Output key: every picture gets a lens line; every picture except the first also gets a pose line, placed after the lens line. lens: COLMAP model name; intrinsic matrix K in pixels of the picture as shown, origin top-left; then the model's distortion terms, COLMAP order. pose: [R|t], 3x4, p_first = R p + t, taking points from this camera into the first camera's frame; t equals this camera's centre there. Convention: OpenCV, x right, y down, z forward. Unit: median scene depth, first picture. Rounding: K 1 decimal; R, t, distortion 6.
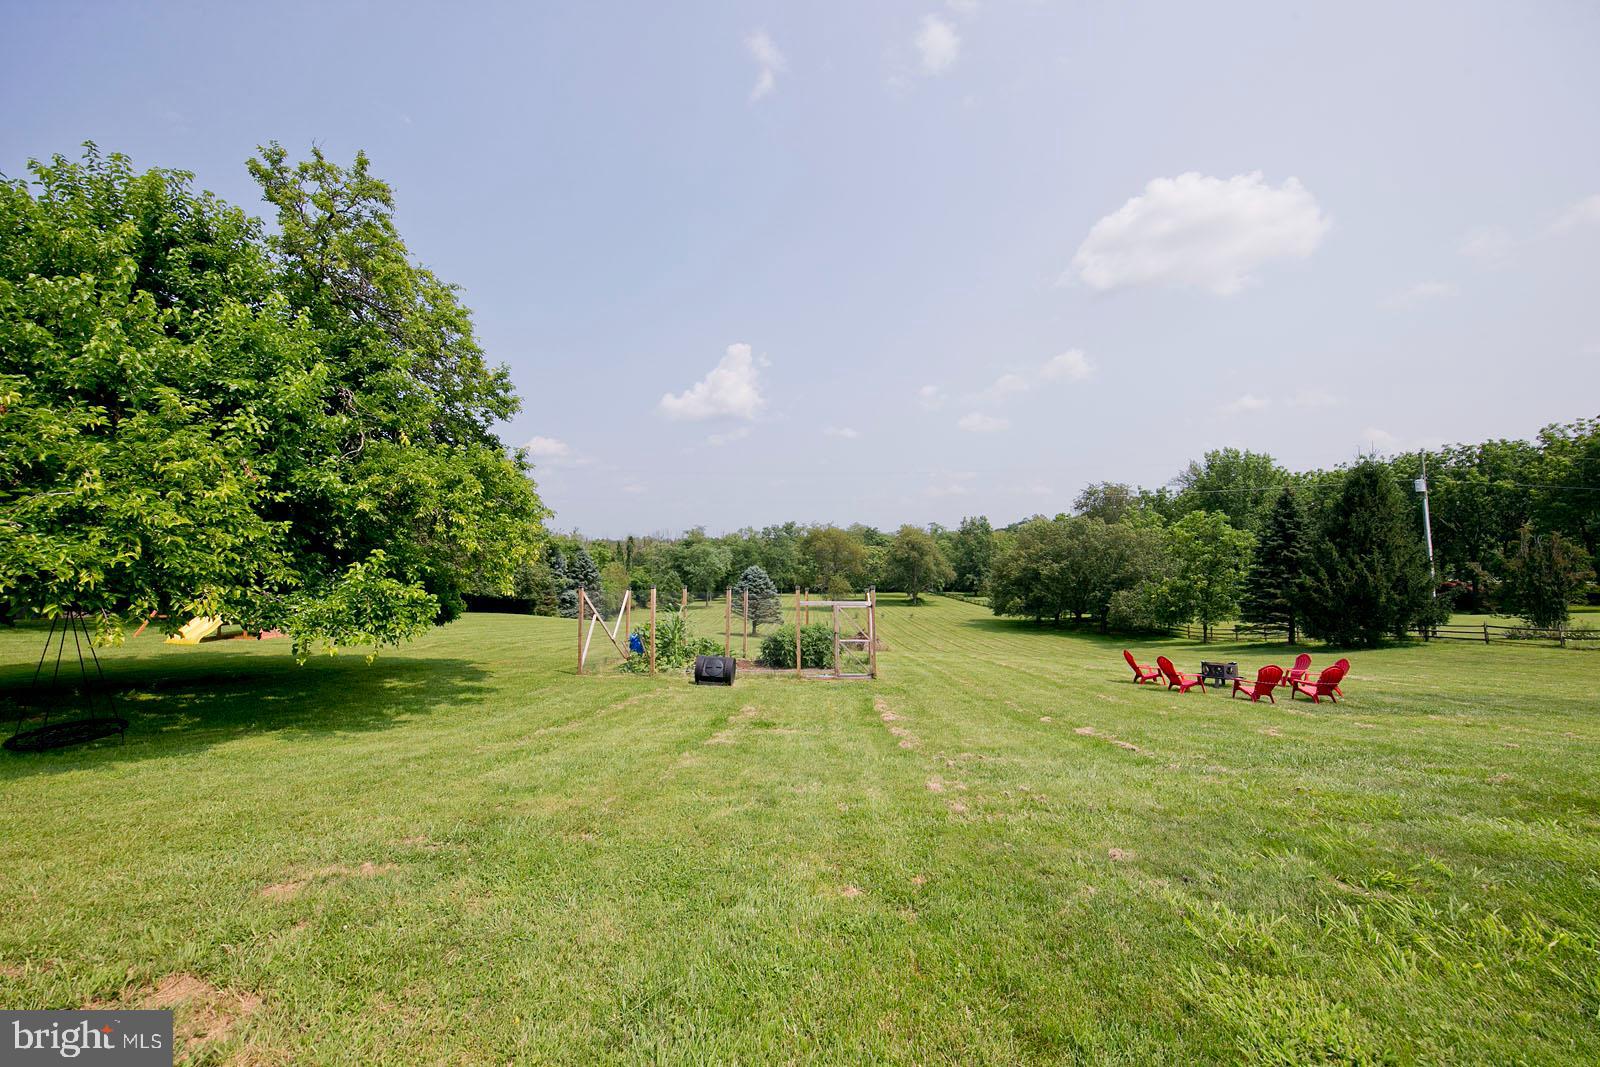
lens RADIAL K [[573.8, 0, 806.2], [0, 573.8, 542.4], [0, 0, 1]] dist [-0.000639, -0.000010]
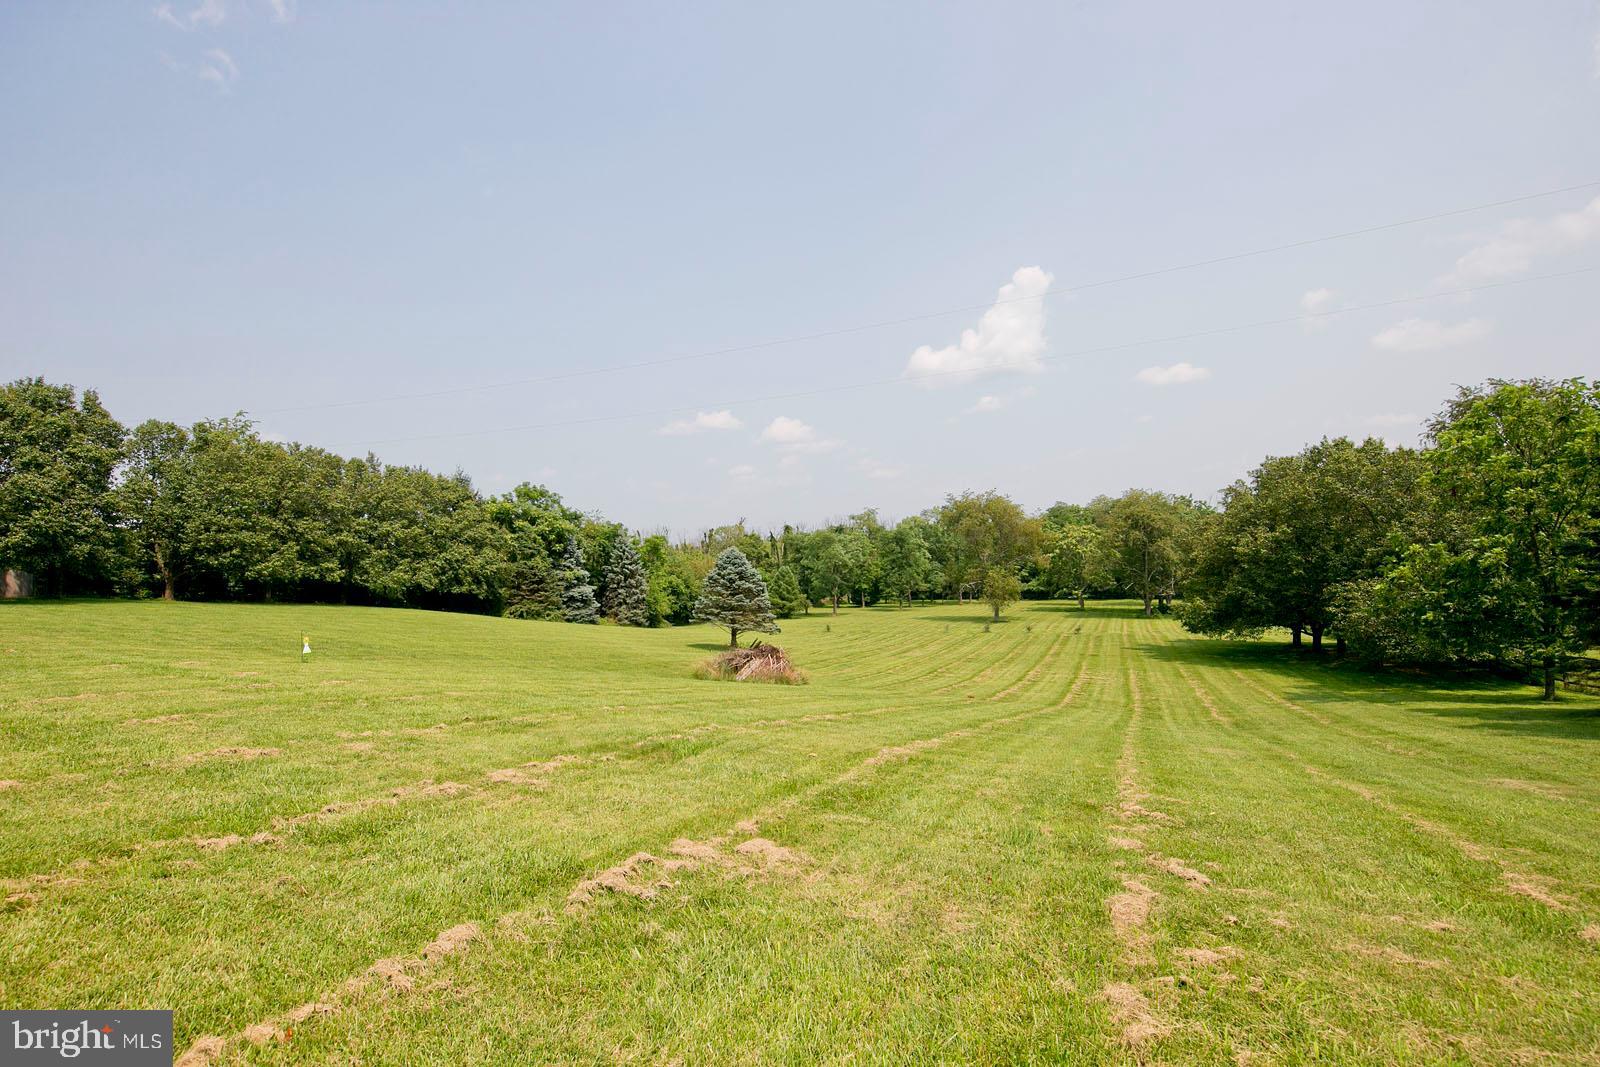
lens RADIAL K [[735.8, 0, 805.2], [0, 735.8, 540.6], [0, 0, 1]] dist [0.011953, -0.004372]
pose [[0.919062, -0.022920, -0.393446, 0.267999], [0.024024, 0.999709, -0.002118, 0.030670], [0.393380, -0.007506, 0.919345, 0.192911]]
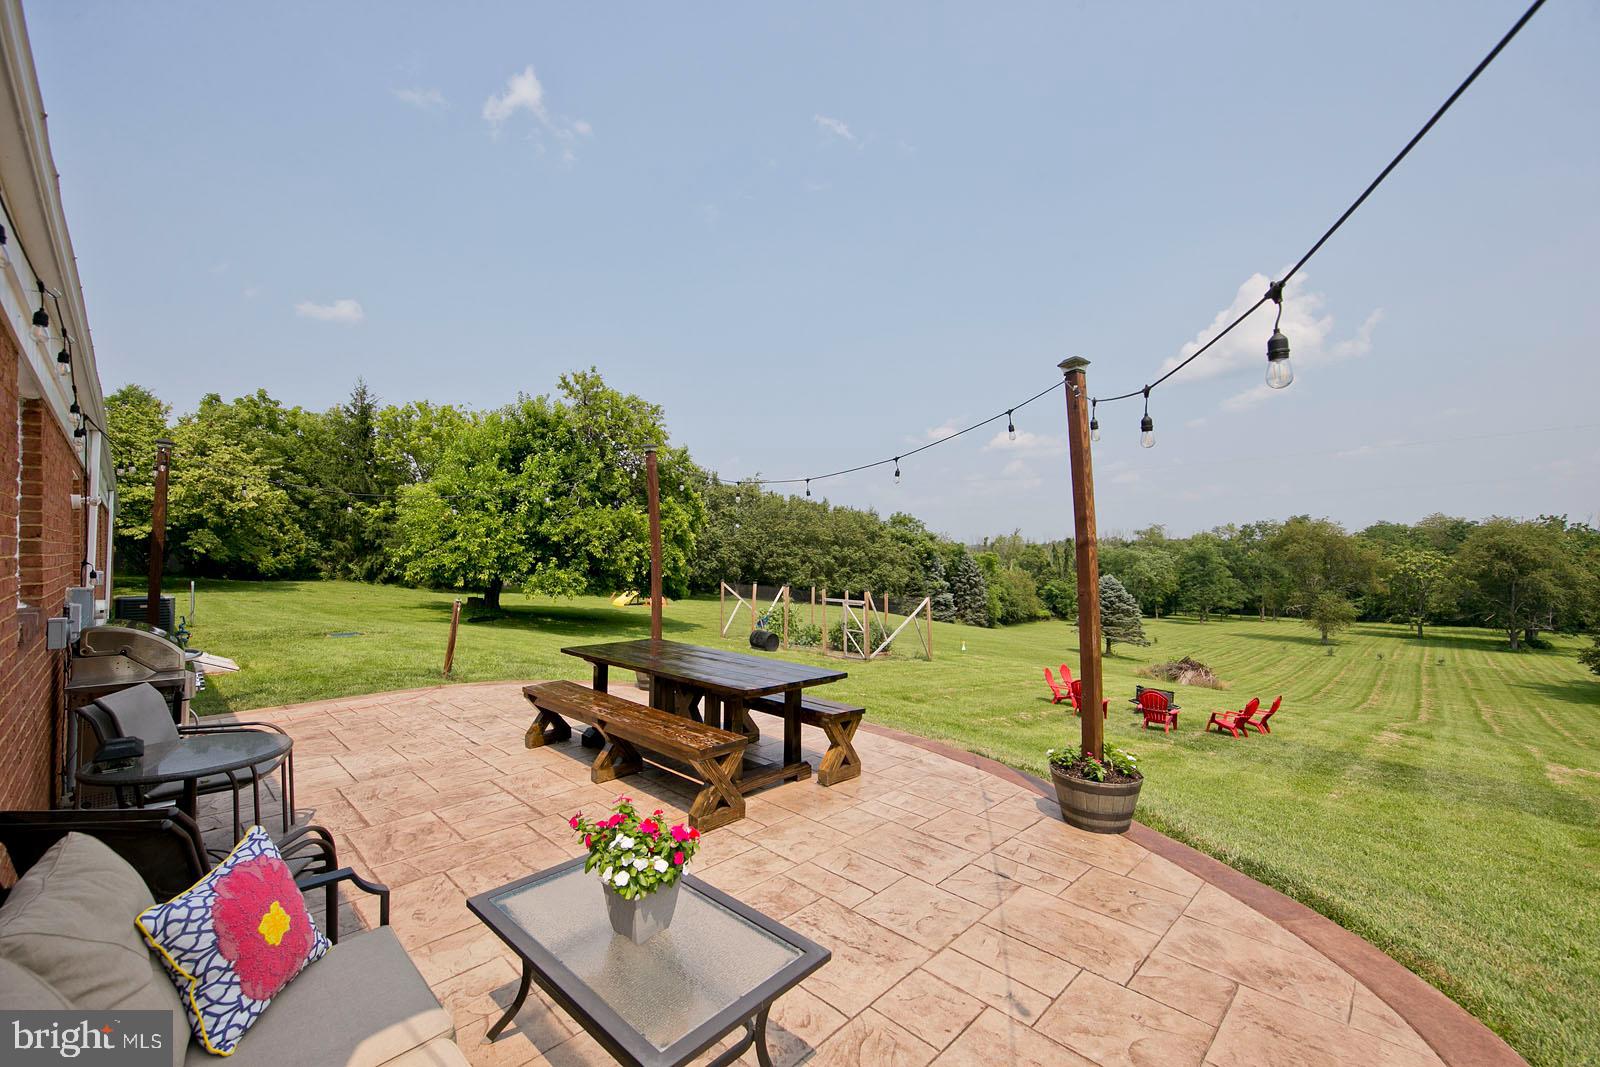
lens RADIAL K [[665.3, 0, 796.8], [0, 665.3, 539.9], [0, 0, 1]] dist [0.009402, -0.002521]
pose [[0.726311, -0.003816, -0.687356, 0.207298], [0.000484, 0.999987, -0.005041, -0.005195], [0.687367, 0.003328, 0.726303, -0.034782]]
